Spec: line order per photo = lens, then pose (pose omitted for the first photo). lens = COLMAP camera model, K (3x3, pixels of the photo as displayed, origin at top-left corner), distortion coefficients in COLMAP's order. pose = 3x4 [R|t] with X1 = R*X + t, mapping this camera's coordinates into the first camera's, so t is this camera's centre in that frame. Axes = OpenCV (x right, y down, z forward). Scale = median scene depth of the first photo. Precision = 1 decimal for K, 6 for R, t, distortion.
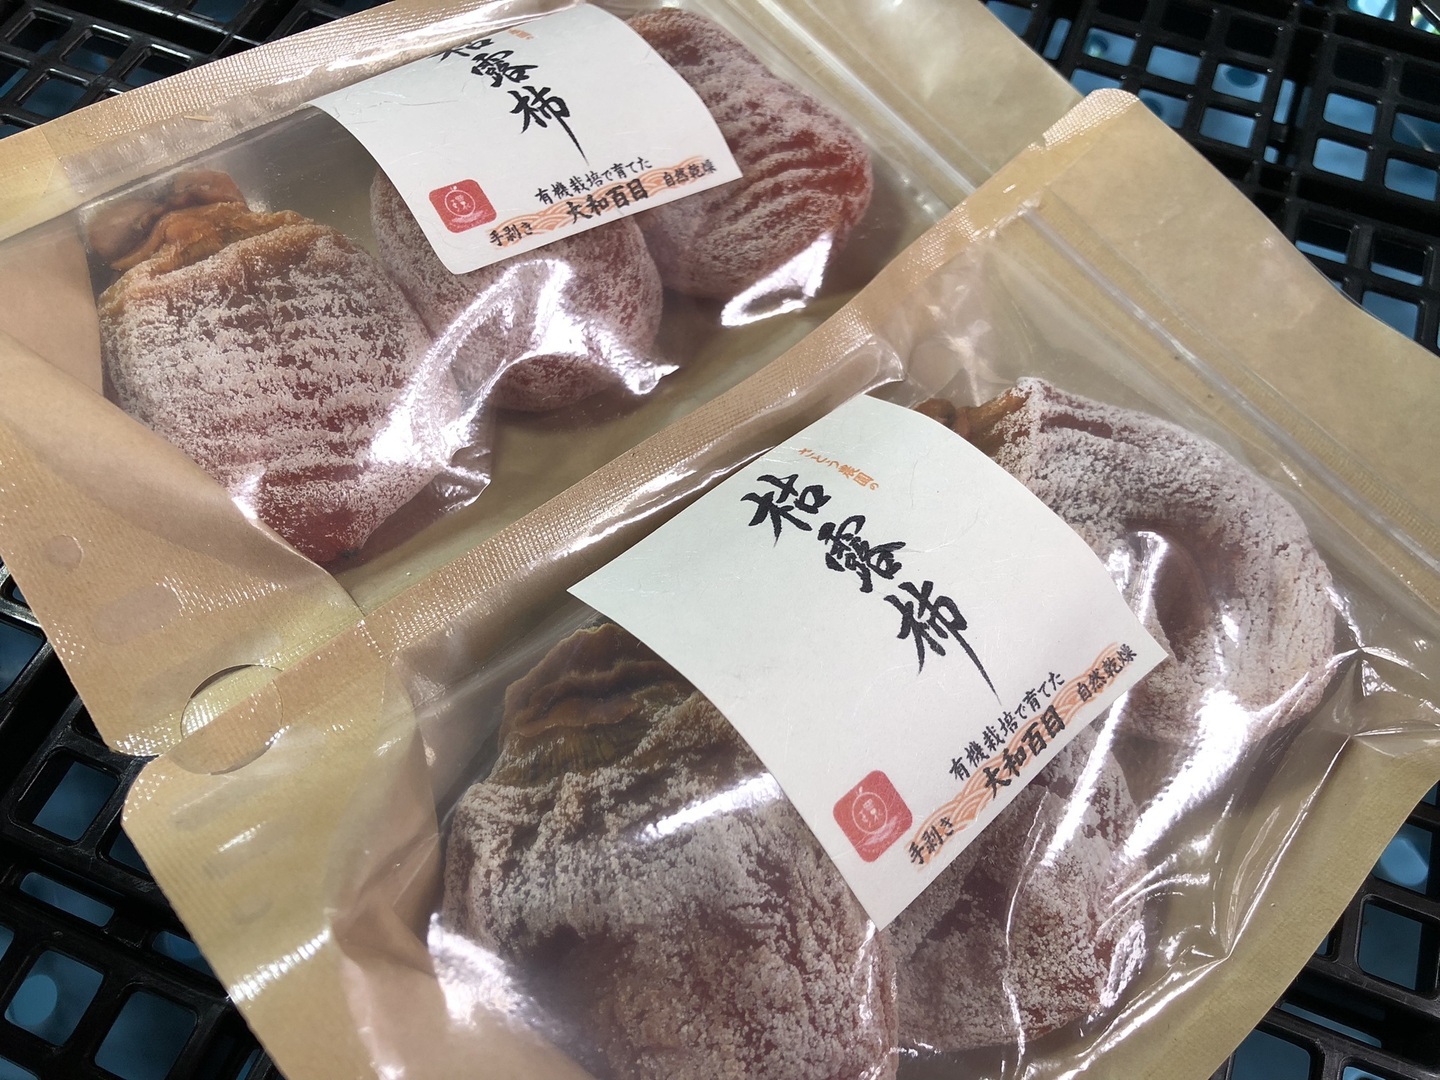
lens RADIAL K [[1201.2, 0, 721.8], [0, 1201.2, 544.6], [0, 0, 1]] dist [0.117138, -0.432842]
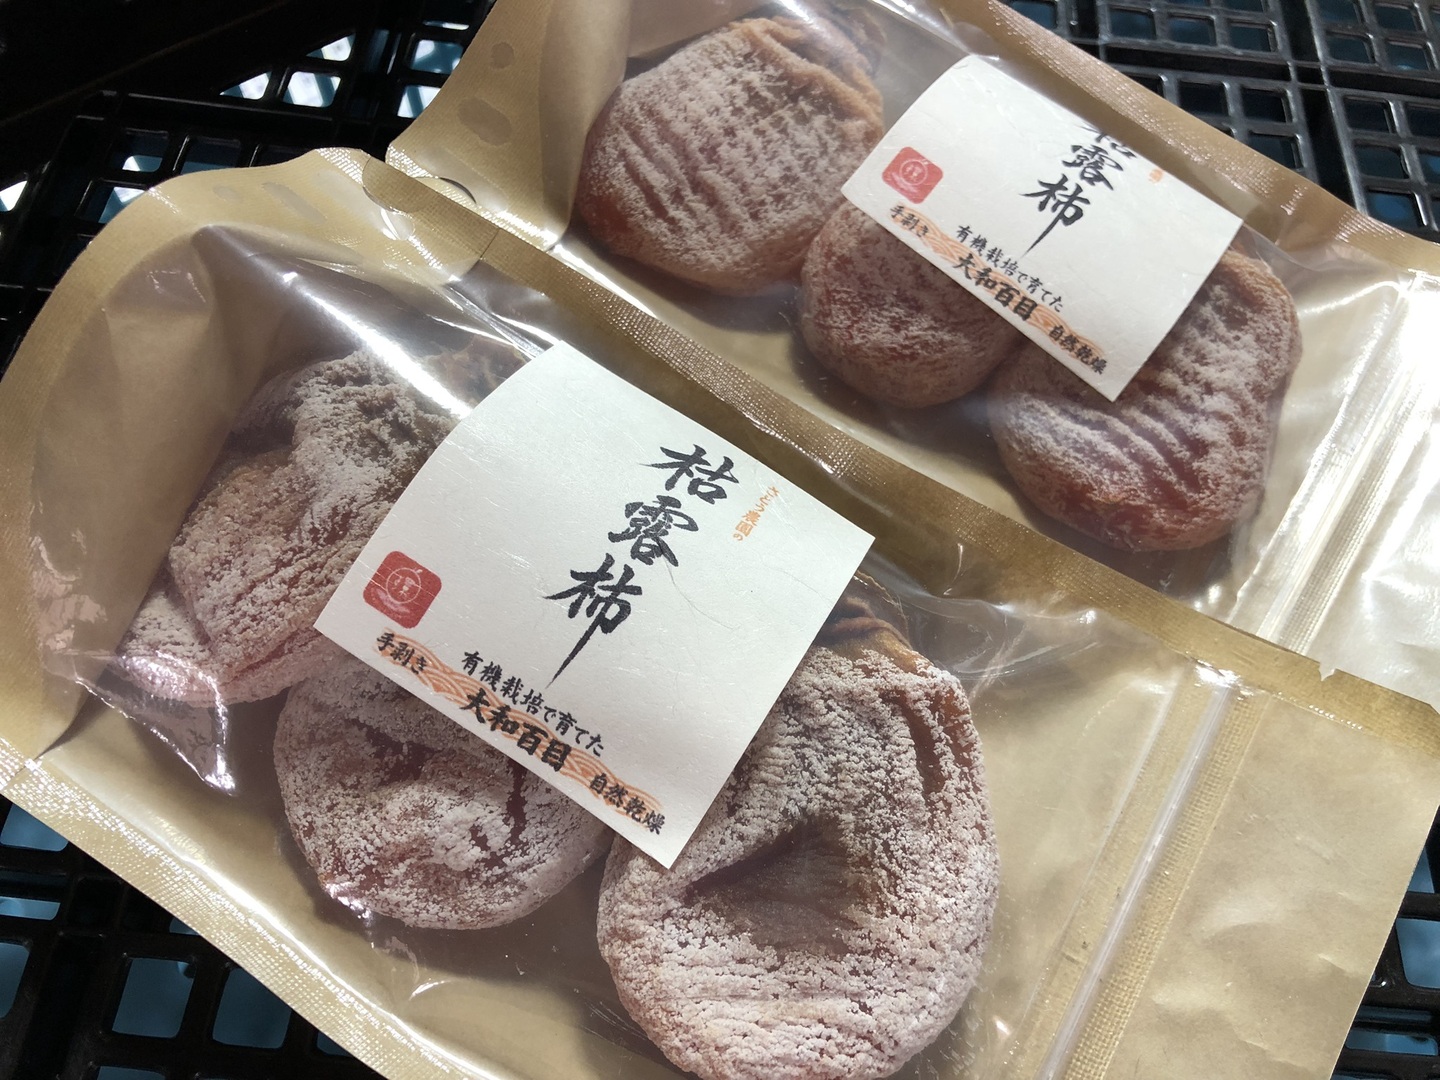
lens RADIAL K [[1212.5, 0, 726.3], [0, 1212.5, 529.2], [0, 0, 1]] dist [0.124983, -0.451384]
pose [[0.286616, 0.818719, -0.497544, 0.684590], [-0.863045, 0.446116, 0.236925, -0.311057], [0.415937, 0.361496, 0.834456, 0.139852]]
